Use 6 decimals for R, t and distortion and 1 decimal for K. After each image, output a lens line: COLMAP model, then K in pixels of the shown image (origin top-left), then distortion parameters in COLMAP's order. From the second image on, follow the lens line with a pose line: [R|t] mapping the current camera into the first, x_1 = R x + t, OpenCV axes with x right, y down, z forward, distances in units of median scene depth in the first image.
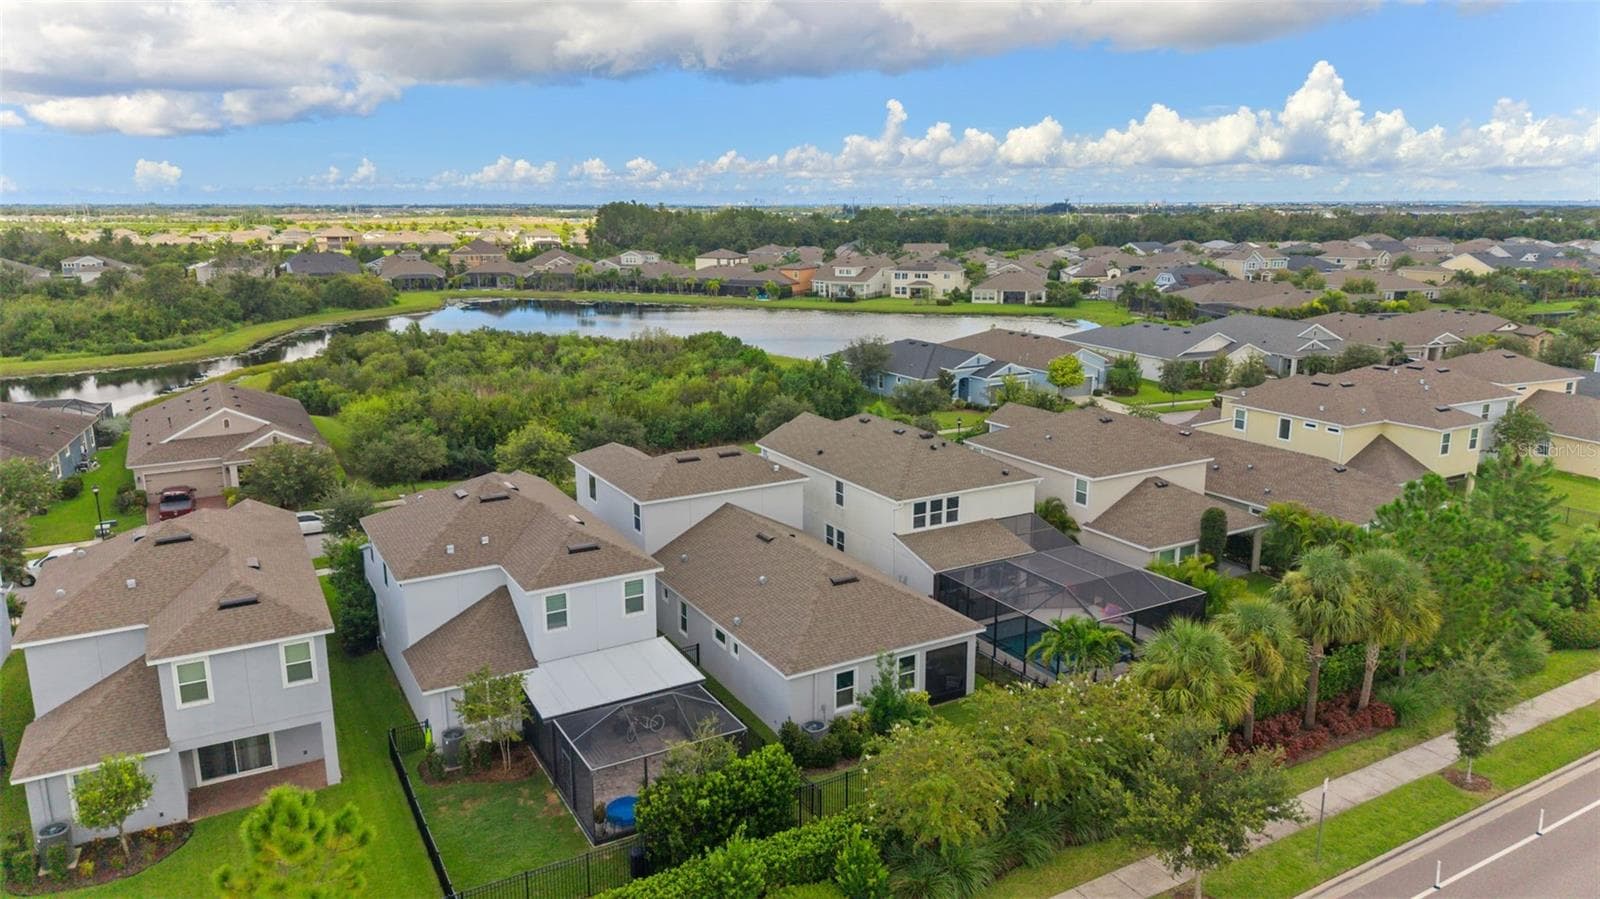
lens RADIAL K [[1058.5, 0, 803.2], [0, 1058.5, 452.9], [0, 0, 1]] dist [0.006617, -0.001319]
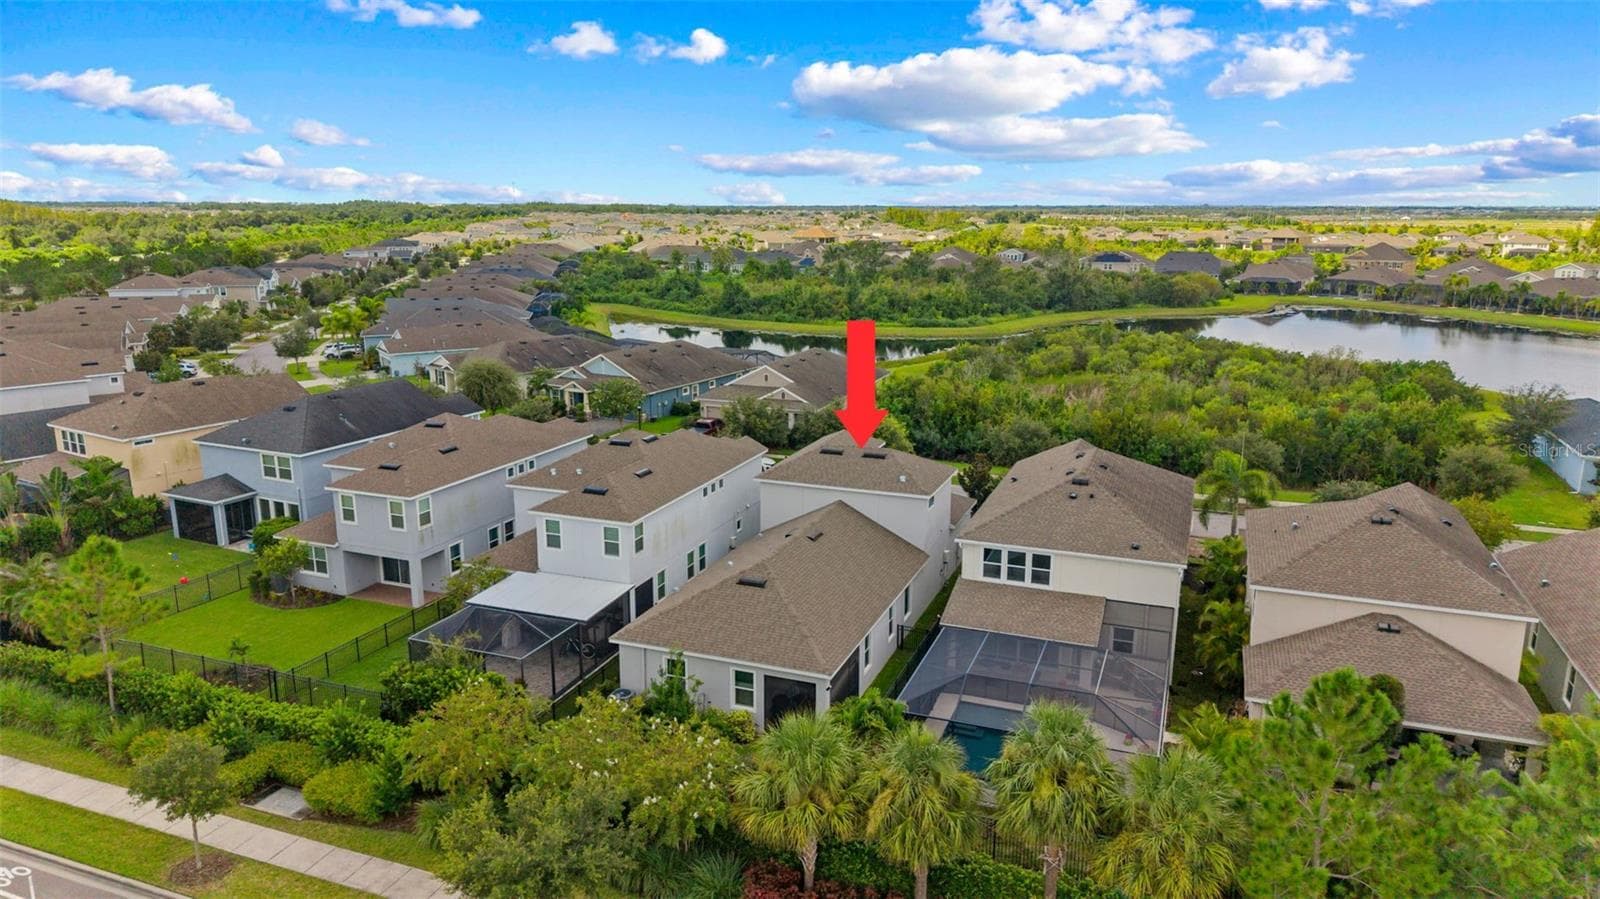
lens RADIAL K [[1058.5, 0, 798.6], [0, 1058.5, 447.5], [0, 0, 1]] dist [0.006617, -0.001319]
pose [[0.620584, 0.174042, -0.764582, 0.413529], [-0.178651, 0.980796, 0.078254, -0.046186], [0.763518, 0.088030, 0.639758, 0.199934]]
